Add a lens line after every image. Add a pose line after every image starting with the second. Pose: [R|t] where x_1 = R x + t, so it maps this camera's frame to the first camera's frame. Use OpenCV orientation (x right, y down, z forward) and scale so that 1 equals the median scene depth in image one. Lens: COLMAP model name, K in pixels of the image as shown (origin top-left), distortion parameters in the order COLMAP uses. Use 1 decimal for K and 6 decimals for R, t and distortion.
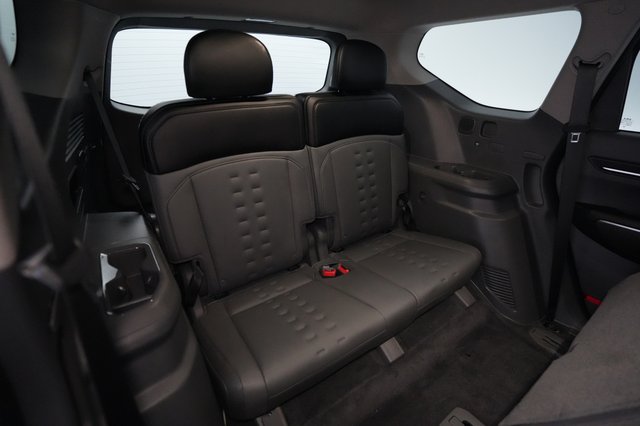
lens RADIAL K [[301.5, 0, 320.0], [0, 301.5, 213.0], [0, 0, 1]] dist [-0.021589, -0.000136]
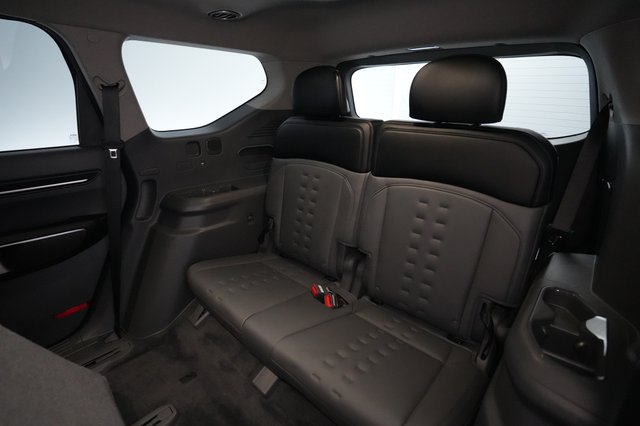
lens RADIAL K [[317.0, 0, 320.0], [0, 317.0, 213.0], [0, 0, 1]] dist [-0.019268, 0.000500]
pose [[0.219061, 0.337112, -0.915624, 0.732247], [-0.424690, 0.877804, 0.221581, -0.217220], [0.878437, 0.340316, 0.335461, 0.463173]]
